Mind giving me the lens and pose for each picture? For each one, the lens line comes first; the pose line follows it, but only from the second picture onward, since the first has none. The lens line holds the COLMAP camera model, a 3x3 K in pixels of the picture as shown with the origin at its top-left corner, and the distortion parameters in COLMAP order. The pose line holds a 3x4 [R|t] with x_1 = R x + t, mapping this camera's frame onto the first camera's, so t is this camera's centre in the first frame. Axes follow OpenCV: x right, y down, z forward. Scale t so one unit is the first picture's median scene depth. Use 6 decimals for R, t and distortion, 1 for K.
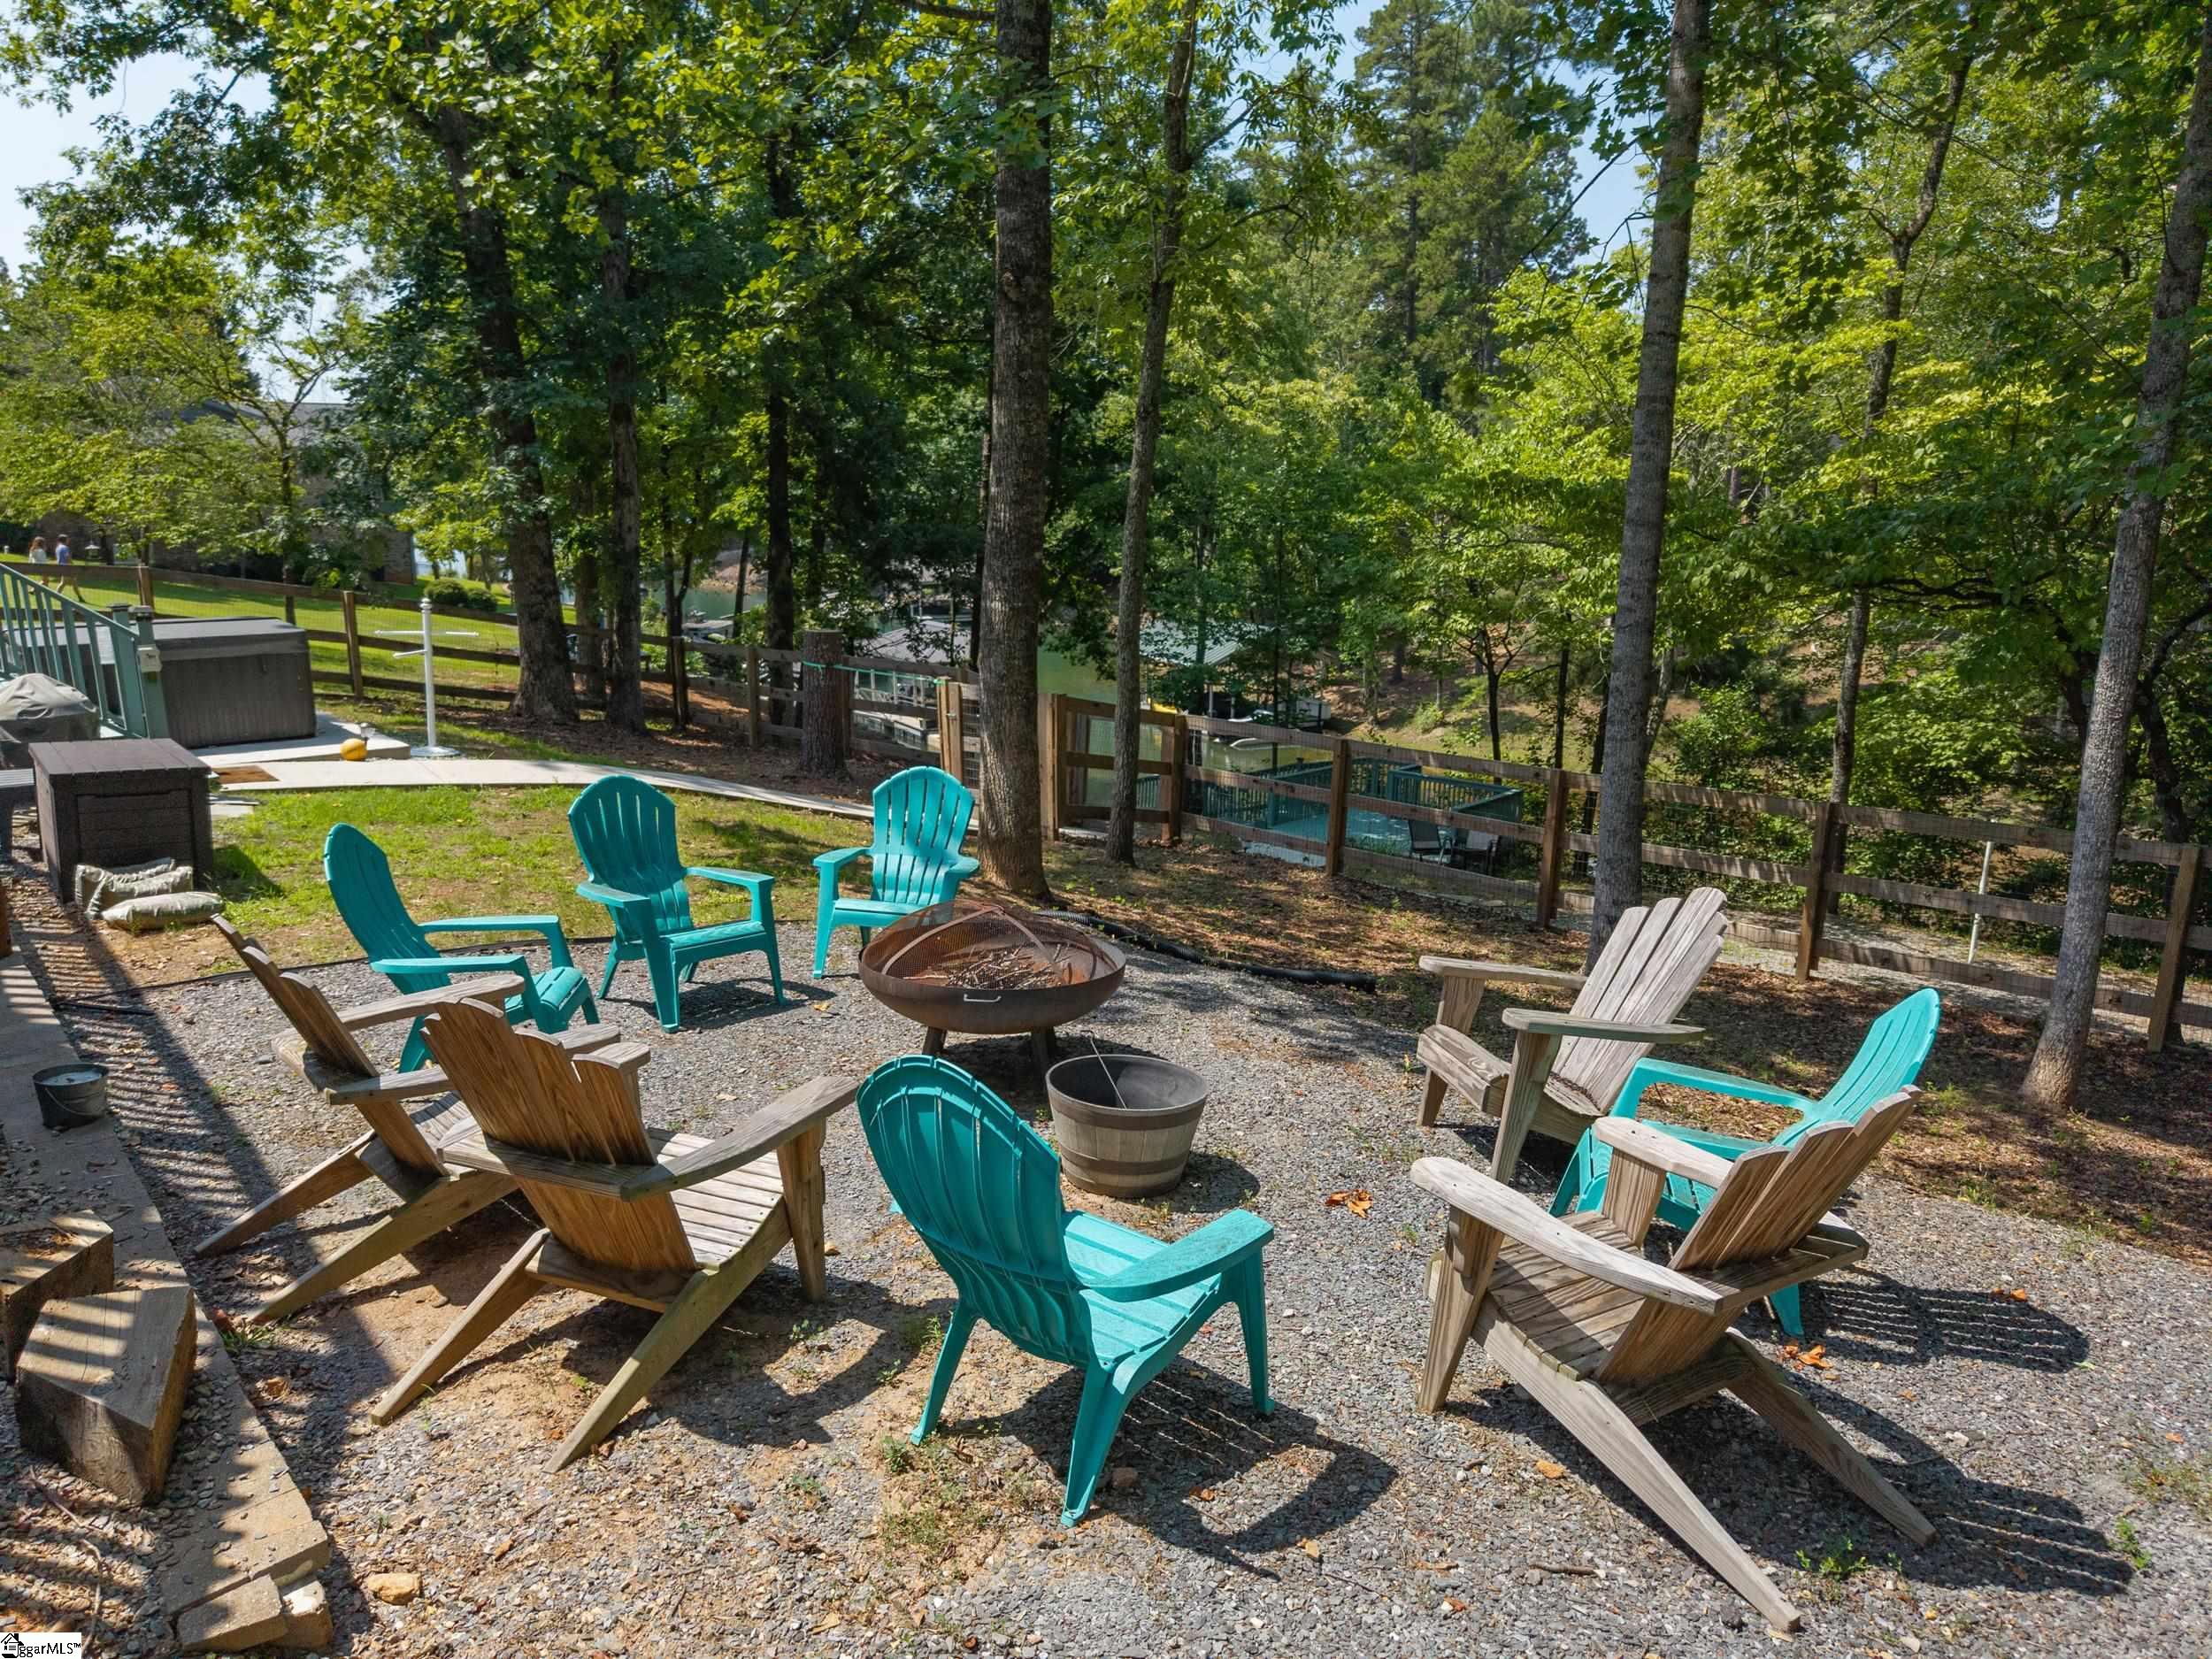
lens RADIAL K [[1536.9, 0, 1101.5], [0, 1536.9, 833.7], [0, 0, 1]] dist [0.008274, -0.002020]
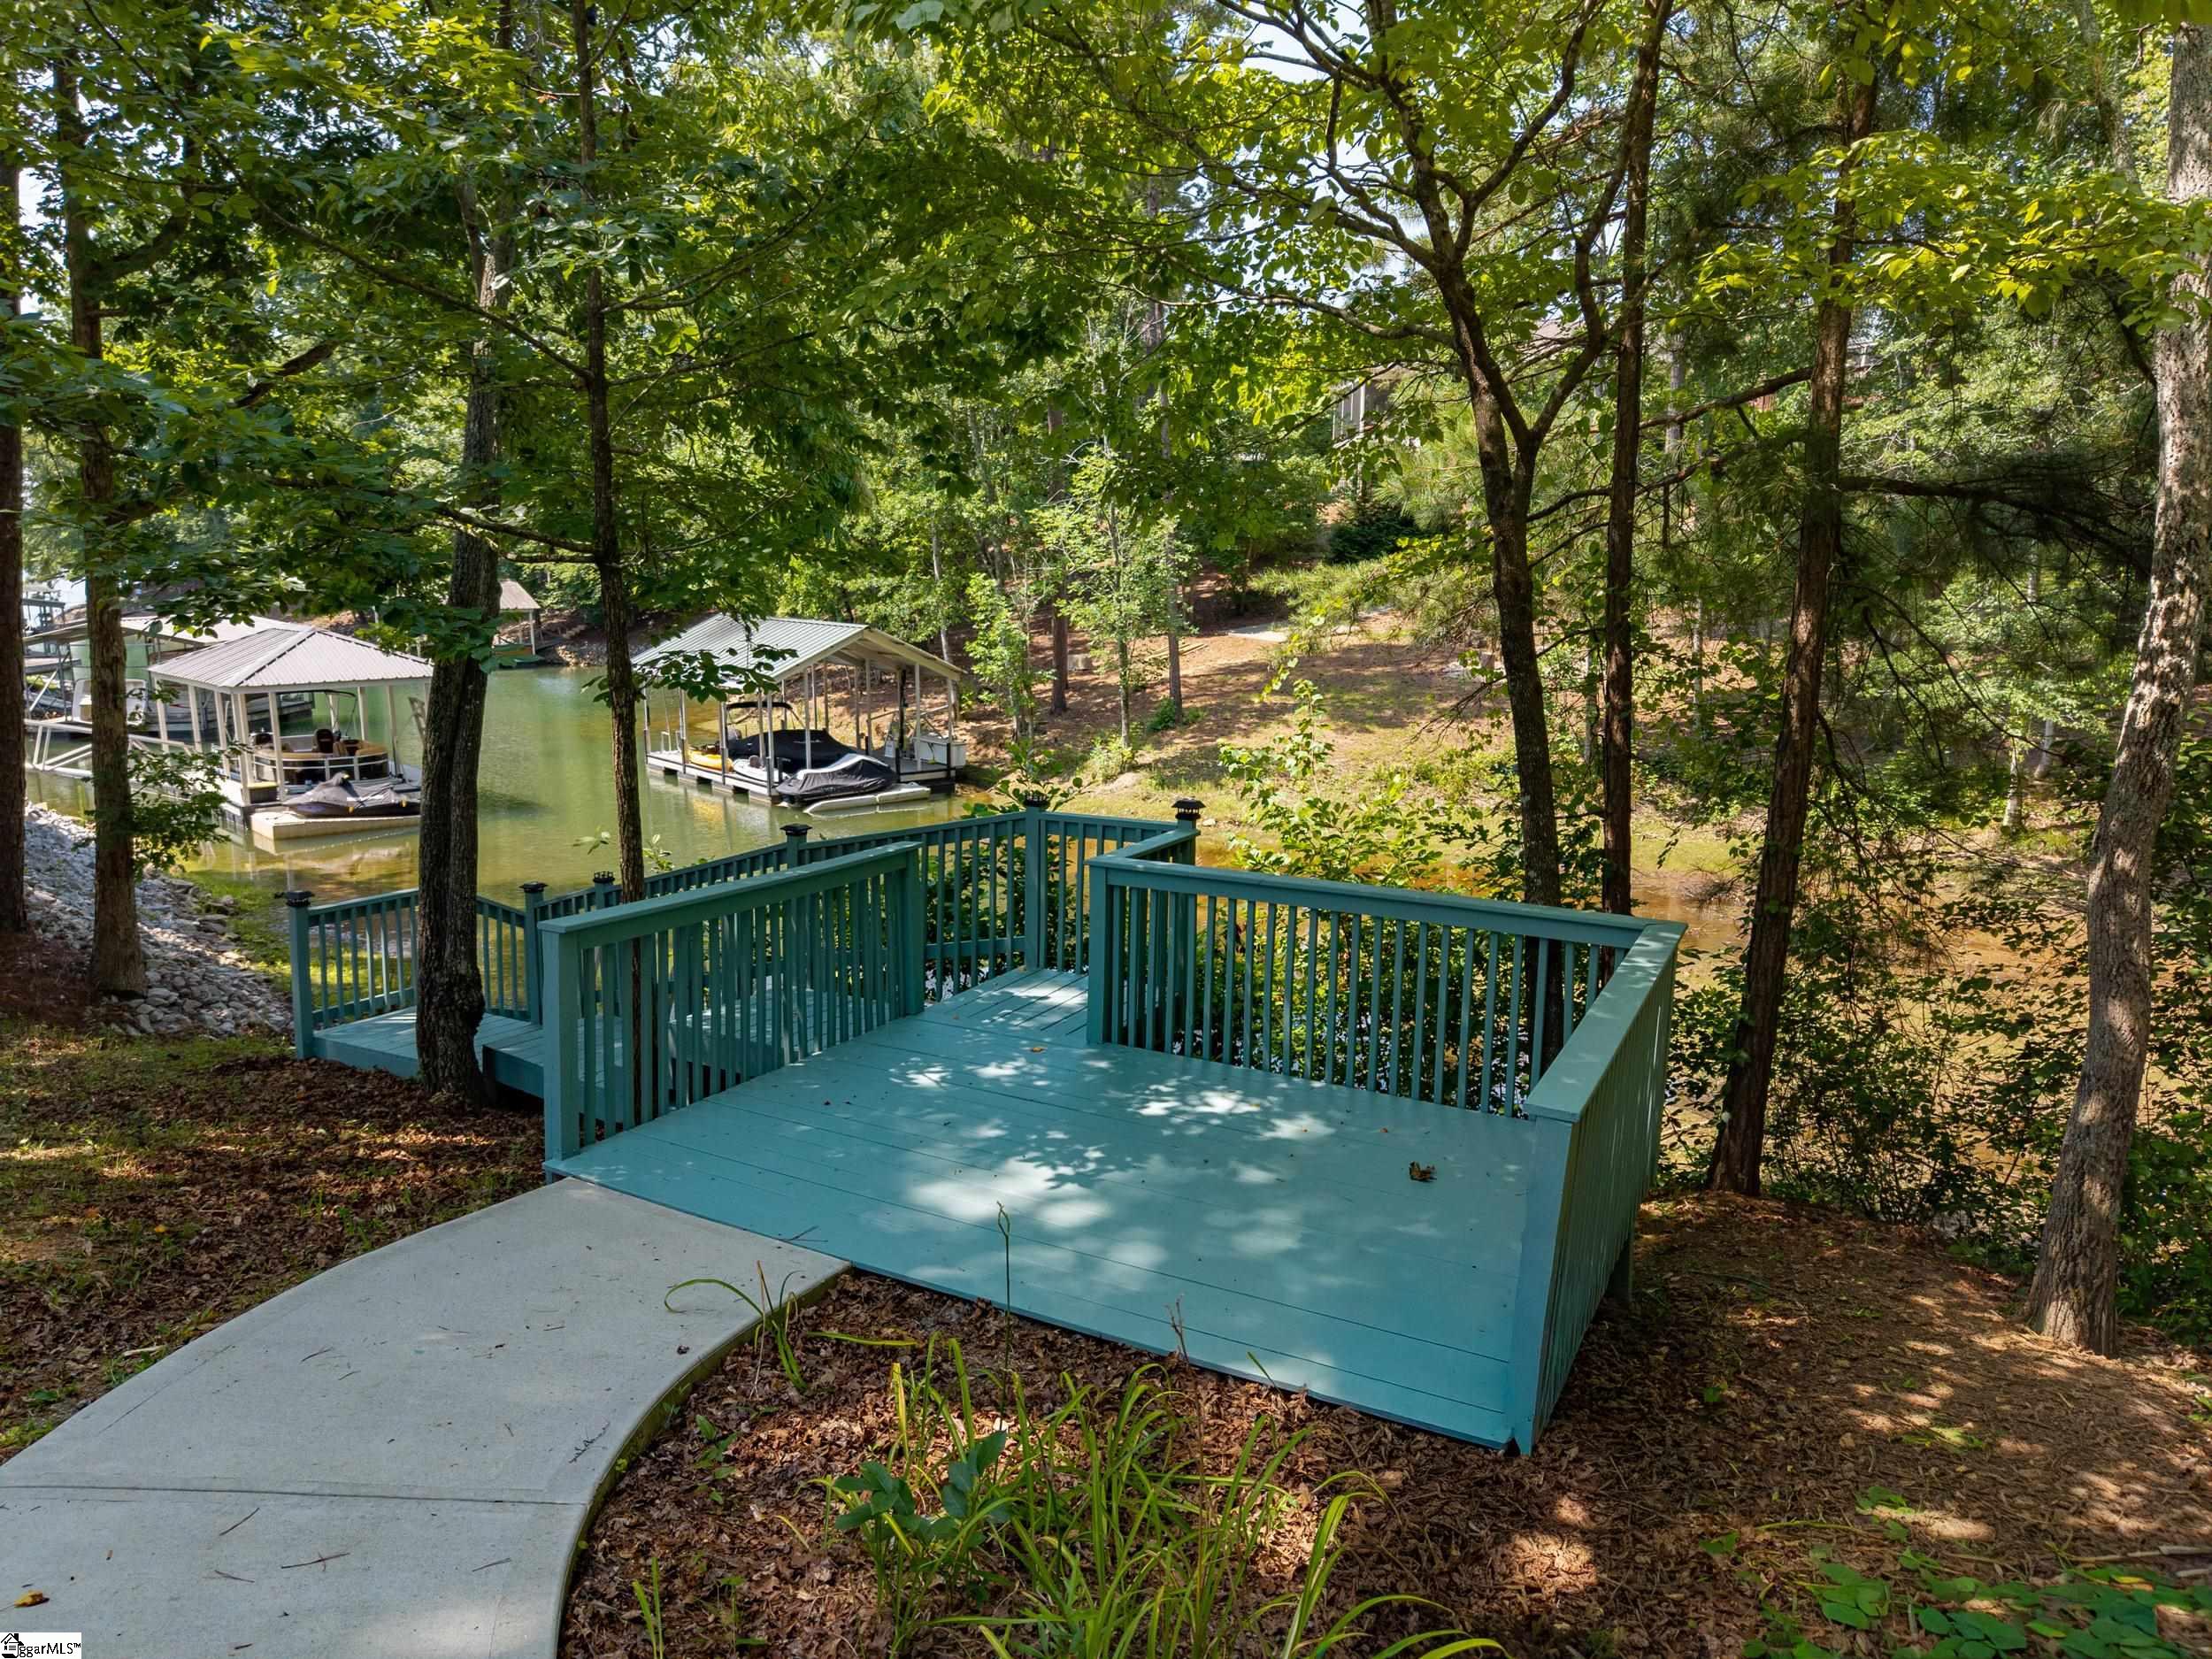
lens RADIAL K [[1536.9, 0, 1109.6], [0, 1536.9, 828.3], [0, 0, 1]] dist [0.008274, -0.002020]
pose [[0.974263, -0.038728, 0.222062, 0.067182], [0.050270, 0.997650, -0.046560, -0.015928], [-0.219737, 0.056524, 0.973920, 0.370607]]
